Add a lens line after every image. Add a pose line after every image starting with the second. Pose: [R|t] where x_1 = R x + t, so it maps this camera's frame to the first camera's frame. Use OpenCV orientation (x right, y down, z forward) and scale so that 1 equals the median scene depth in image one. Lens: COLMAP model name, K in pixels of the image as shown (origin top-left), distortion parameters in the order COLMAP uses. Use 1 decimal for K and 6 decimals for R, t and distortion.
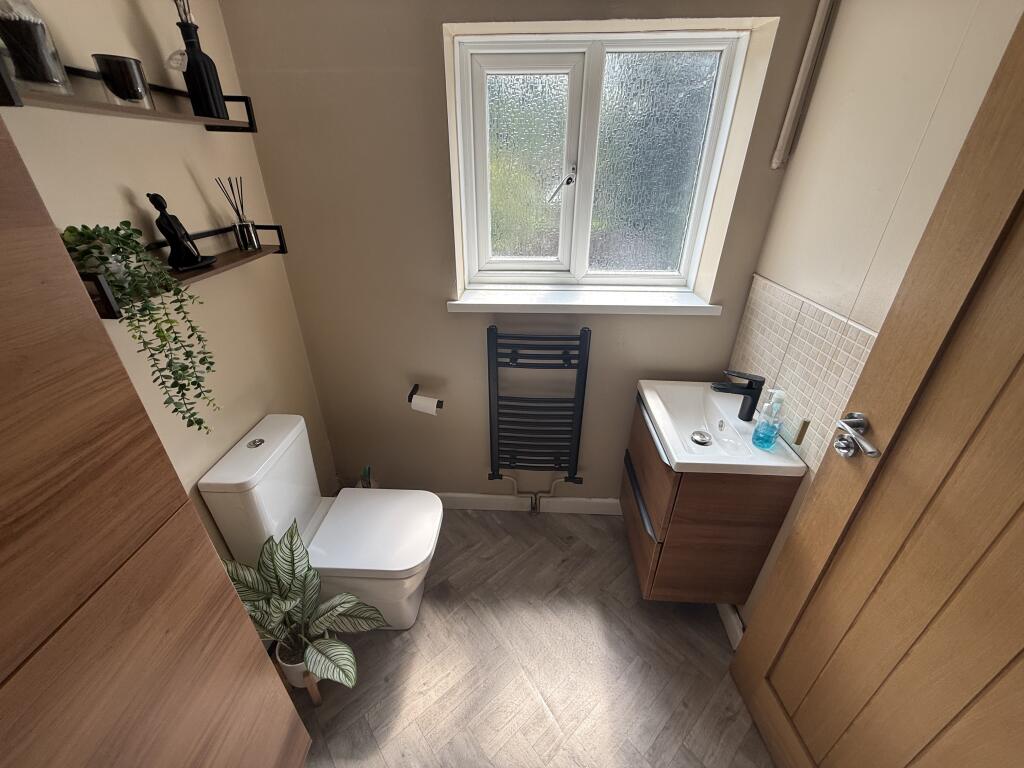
lens RADIAL K [[410.6, 0, 510.7], [0, 410.6, 379.6], [0, 0, 1]] dist [0.001027, -0.000686]
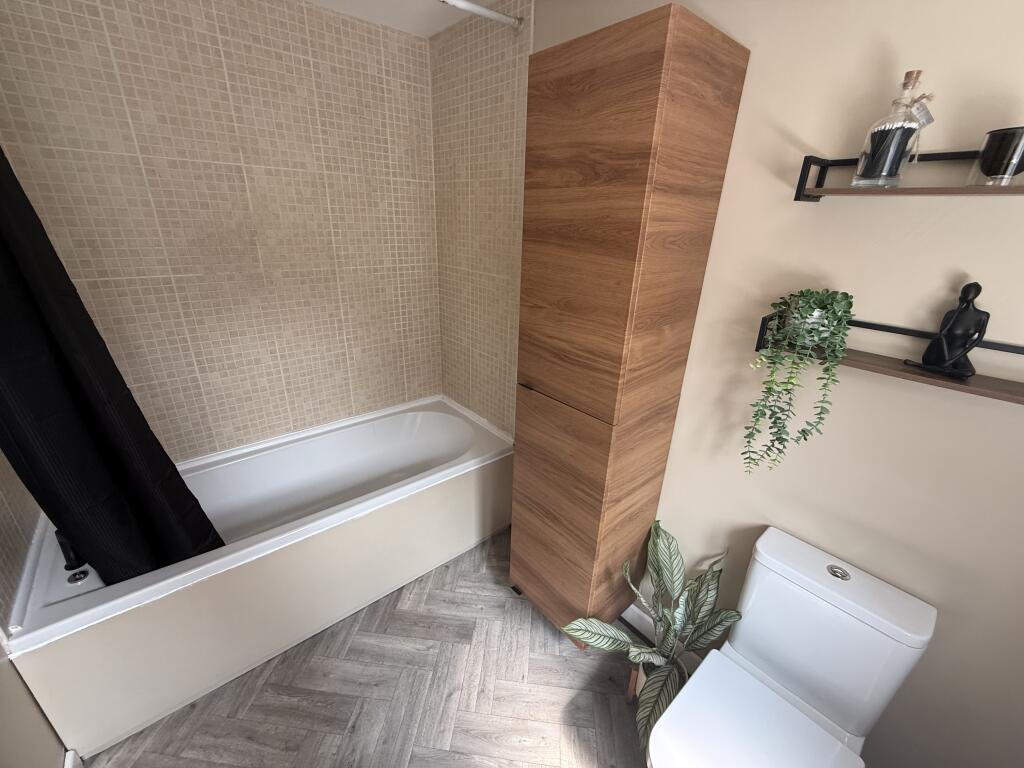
lens RADIAL K [[410.6, 0, 512.2], [0, 410.6, 385.8], [0, 0, 1]] dist [0.001027, -0.000686]
pose [[-0.733727, 0.239273, -0.635919, 0.609805], [-0.342545, 0.678021, 0.650346, -0.921709], [0.586777, 0.695008, -0.415521, 1.689854]]
